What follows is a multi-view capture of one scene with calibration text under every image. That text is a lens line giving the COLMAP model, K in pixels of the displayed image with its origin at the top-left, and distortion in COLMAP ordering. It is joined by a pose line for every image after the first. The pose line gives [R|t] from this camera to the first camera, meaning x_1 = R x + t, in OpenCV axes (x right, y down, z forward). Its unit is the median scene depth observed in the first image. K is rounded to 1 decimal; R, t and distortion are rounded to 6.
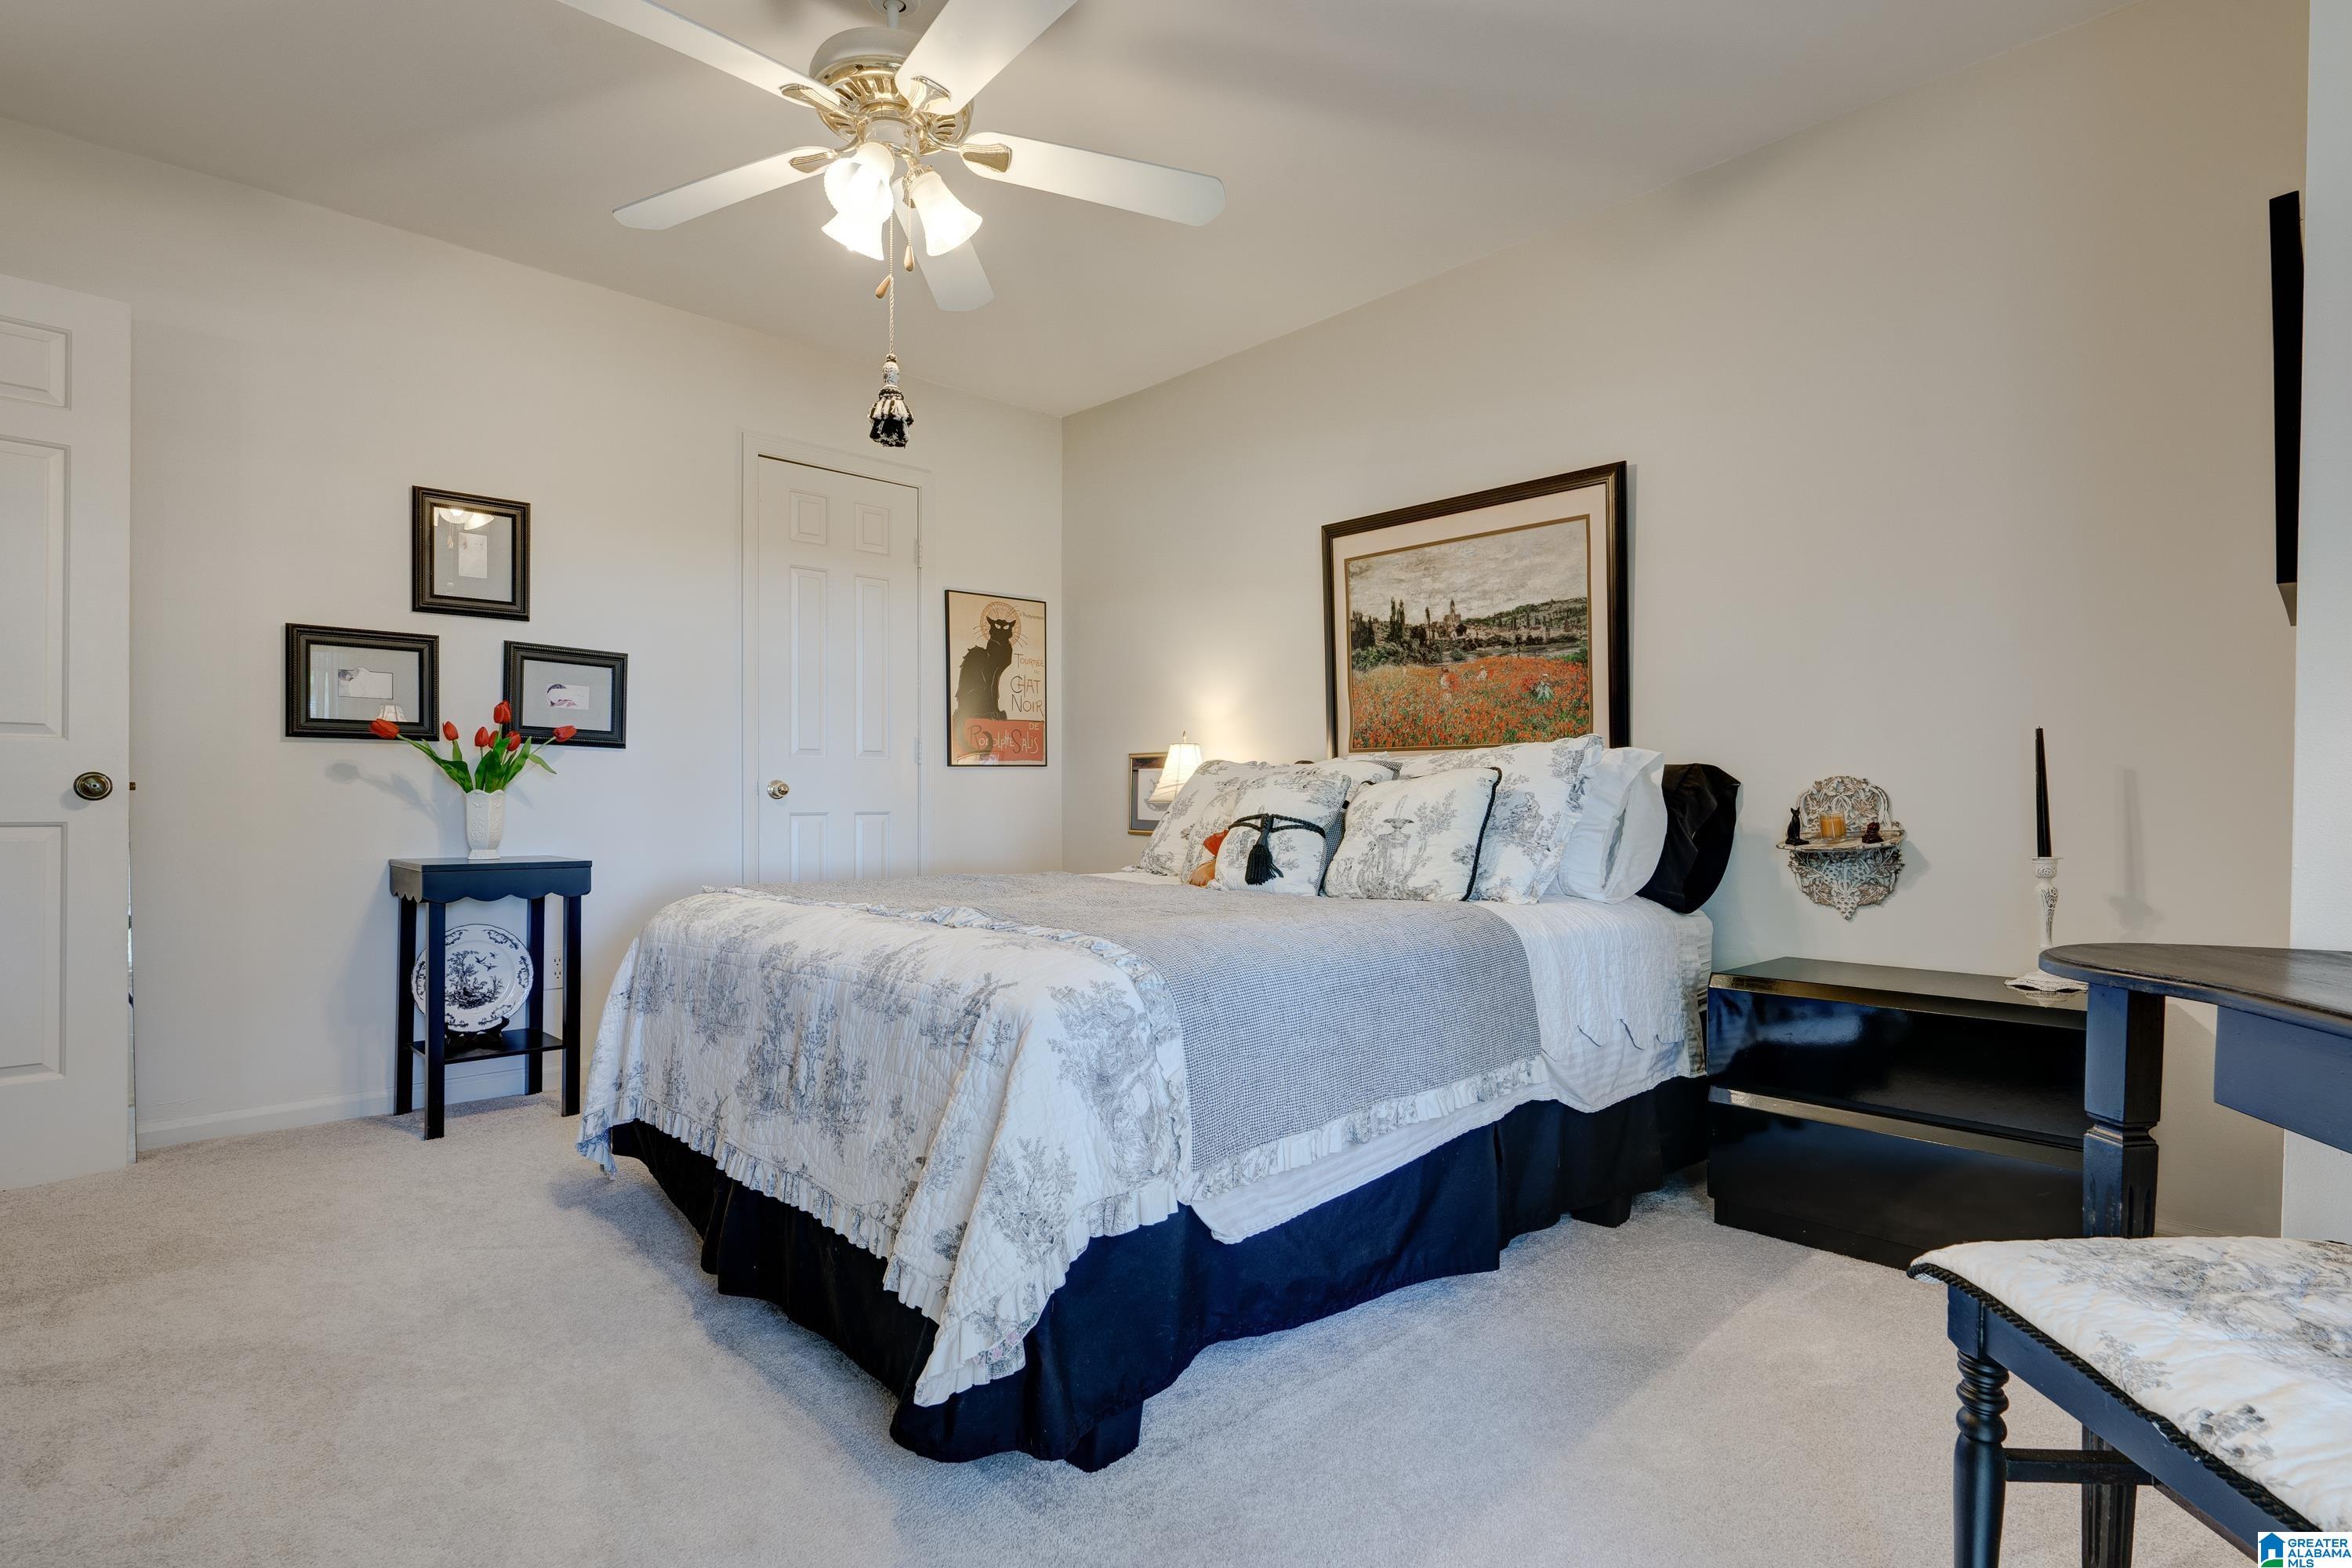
lens RADIAL K [[1152.1, 0, 1176.8], [0, 1152.1, 789.1], [0, 0, 1]] dist [-0.003366, -0.000168]
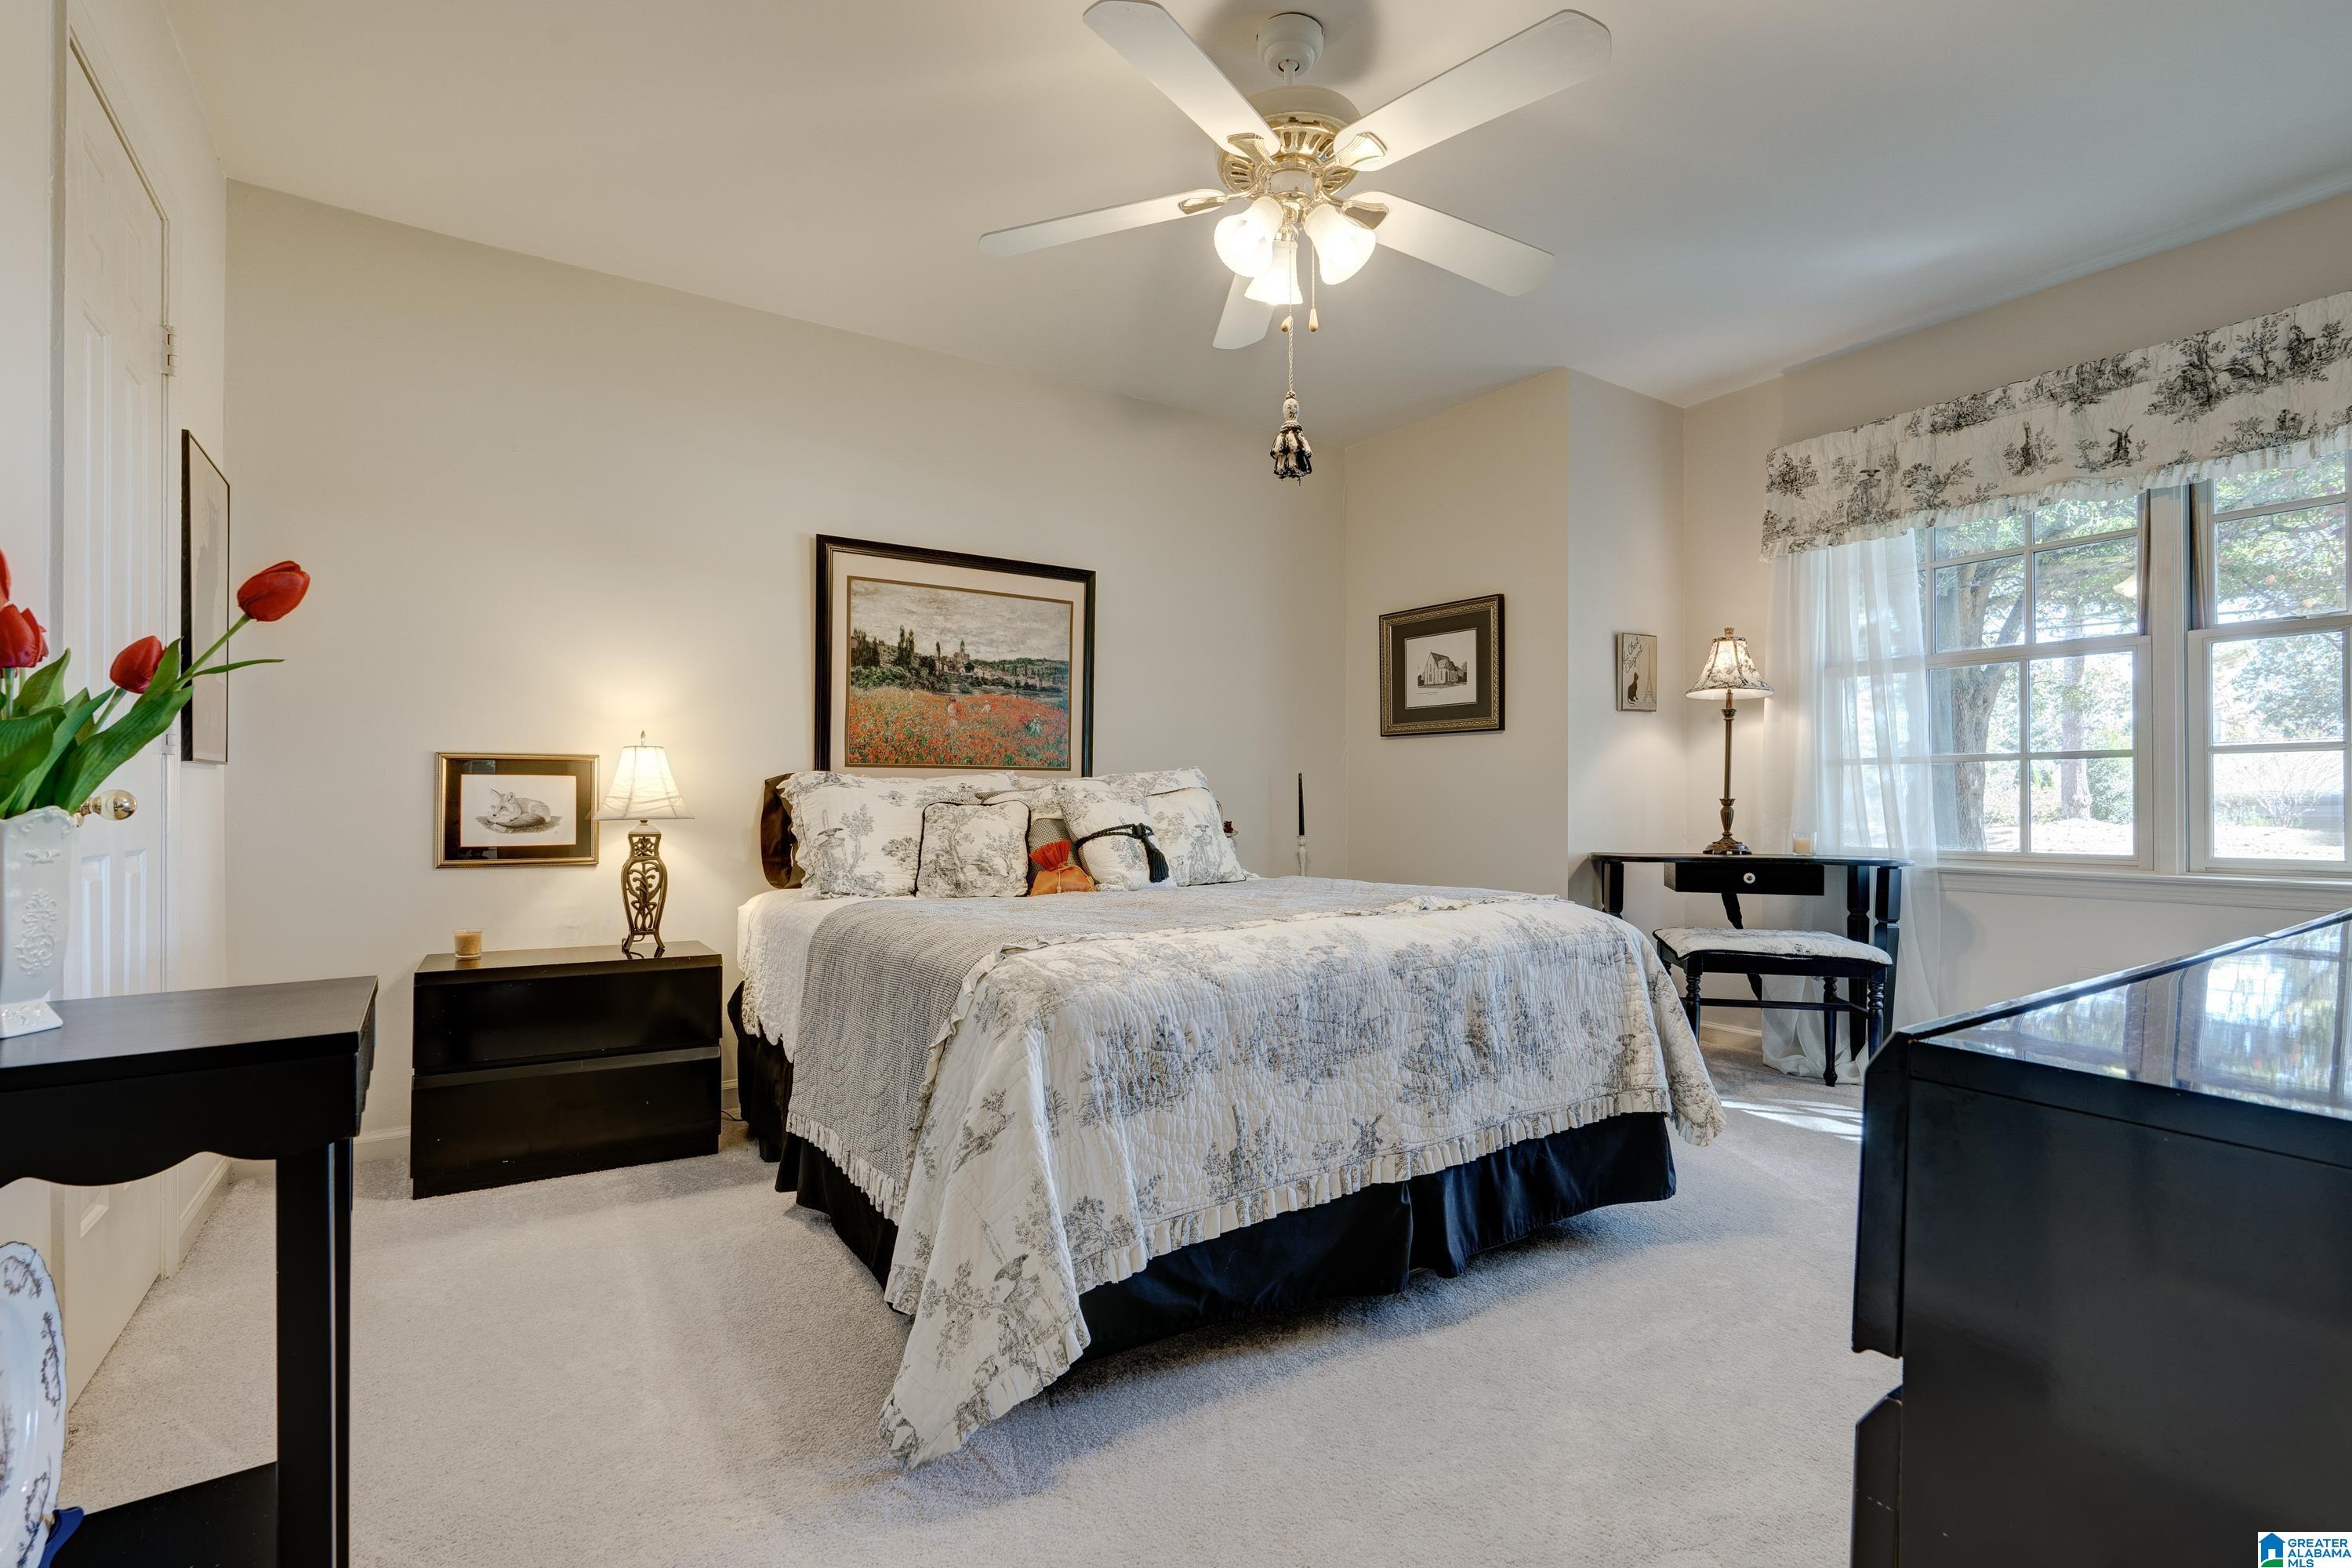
lens RADIAL K [[1075.6, 0, 1176.0], [0, 1075.6, 789.6], [0, 0, 1]] dist [0.010716, 0.000210]
pose [[0.163193, 0.009401, 0.986549, -0.799362], [0.000396, 0.999954, -0.009594, -0.002829], [-0.986594, 0.001956, 0.163182, 0.608861]]
